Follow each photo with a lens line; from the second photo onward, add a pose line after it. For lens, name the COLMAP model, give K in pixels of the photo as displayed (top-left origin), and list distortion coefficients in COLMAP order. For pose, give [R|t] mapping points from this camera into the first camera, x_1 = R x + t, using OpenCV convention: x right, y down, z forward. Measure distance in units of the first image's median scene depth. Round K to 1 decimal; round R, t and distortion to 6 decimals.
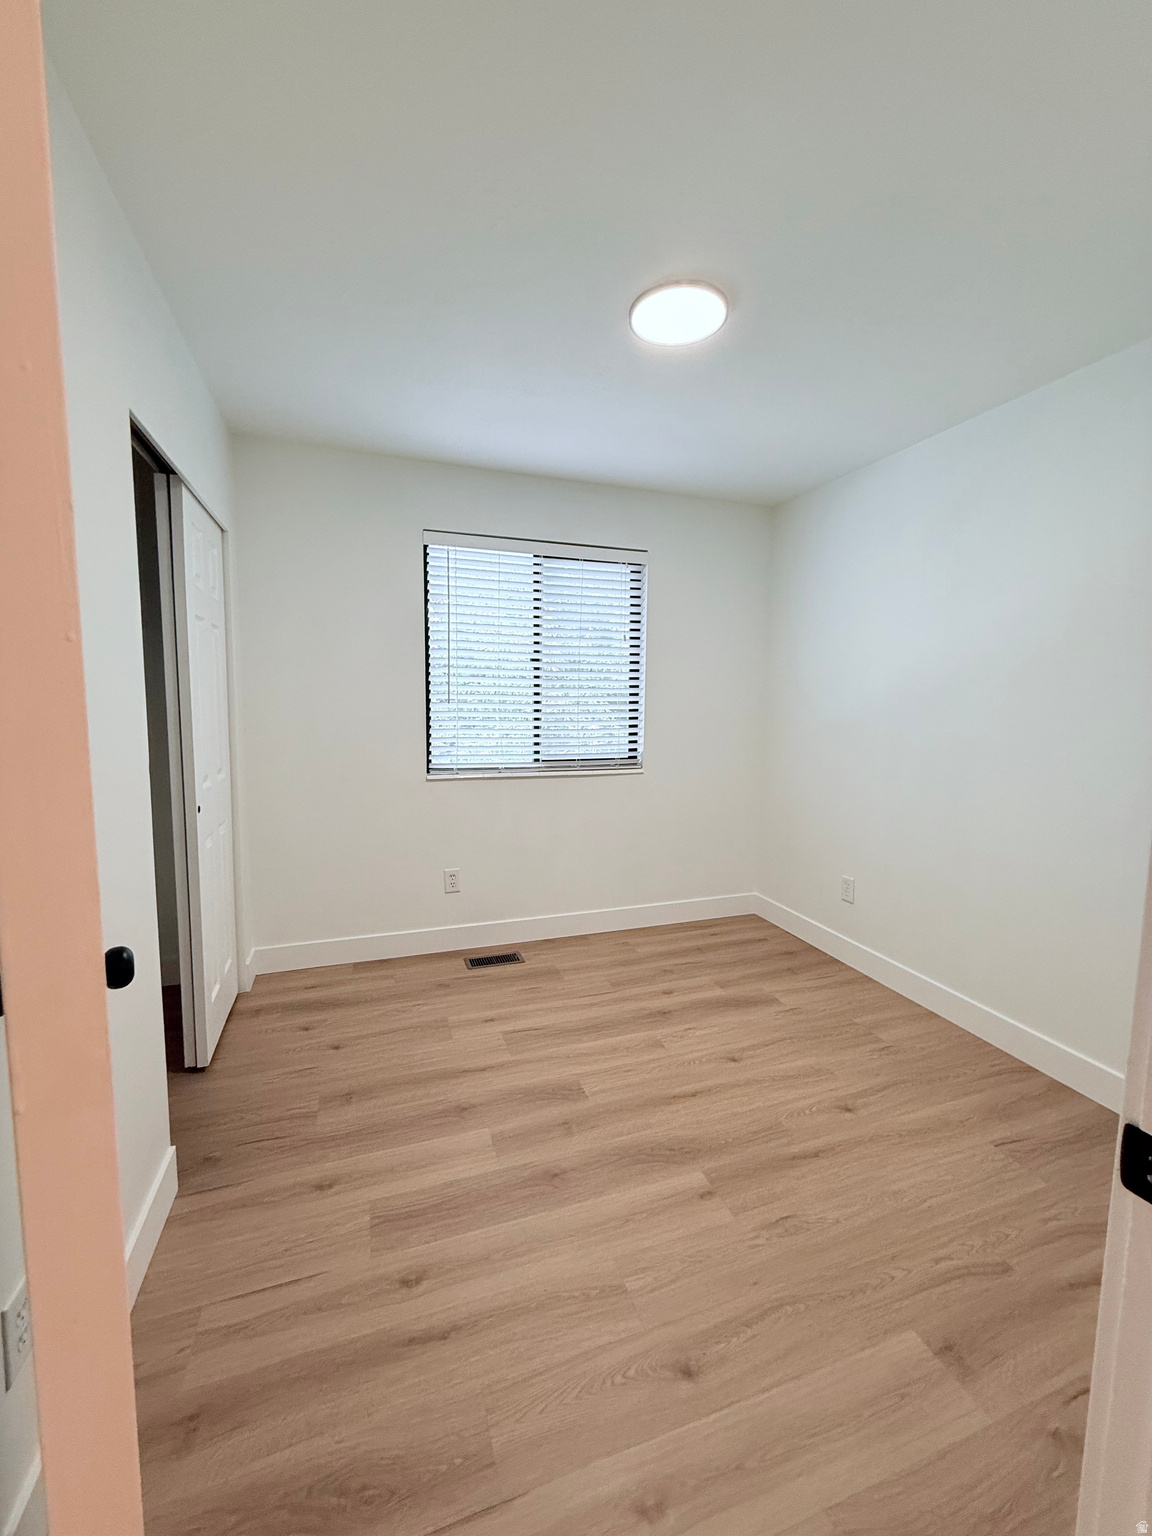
lens RADIAL K [[613.0, 0, 576.0], [0, 613.0, 768.0], [0, 0, 1]] dist [-0.000856, -0.000126]
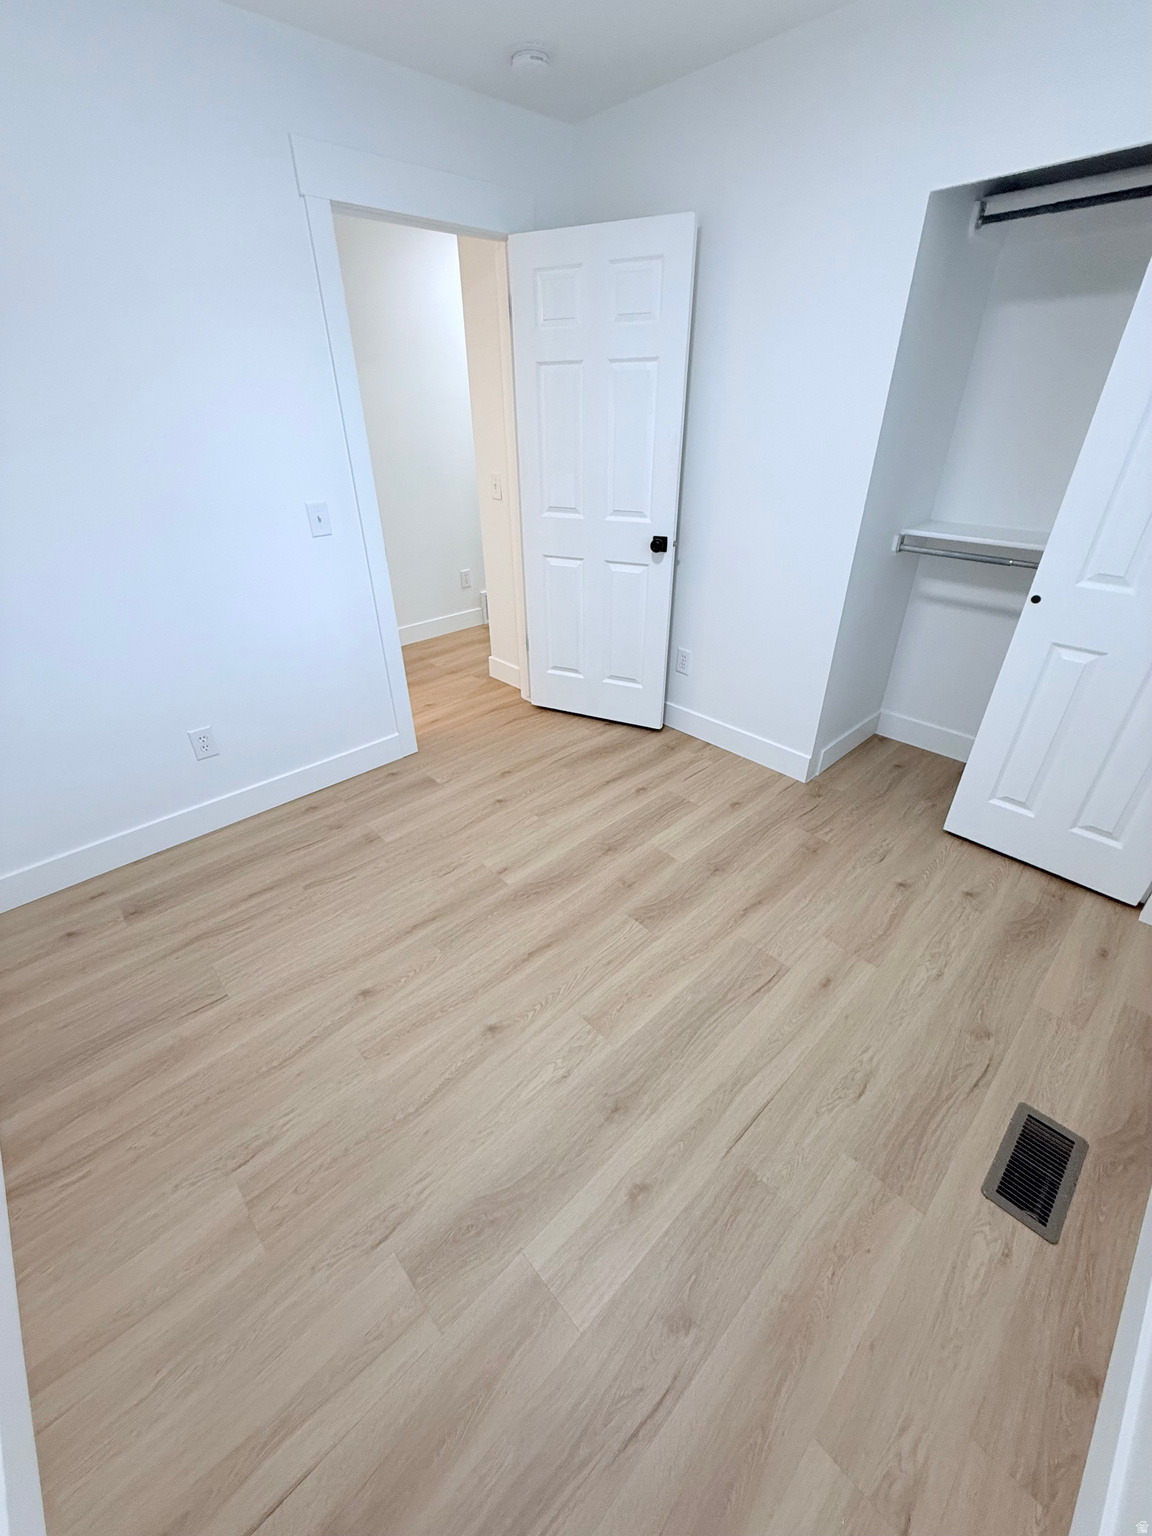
lens RADIAL K [[613.0, 0, 576.0], [0, 613.0, 768.0], [0, 0, 1]] dist [-0.000856, -0.000126]
pose [[-0.913310, 0.209372, -0.349325, 0.382734], [-0.042064, 0.804653, 0.592254, -0.238355], [0.405087, 0.555606, -0.726090, 1.500669]]
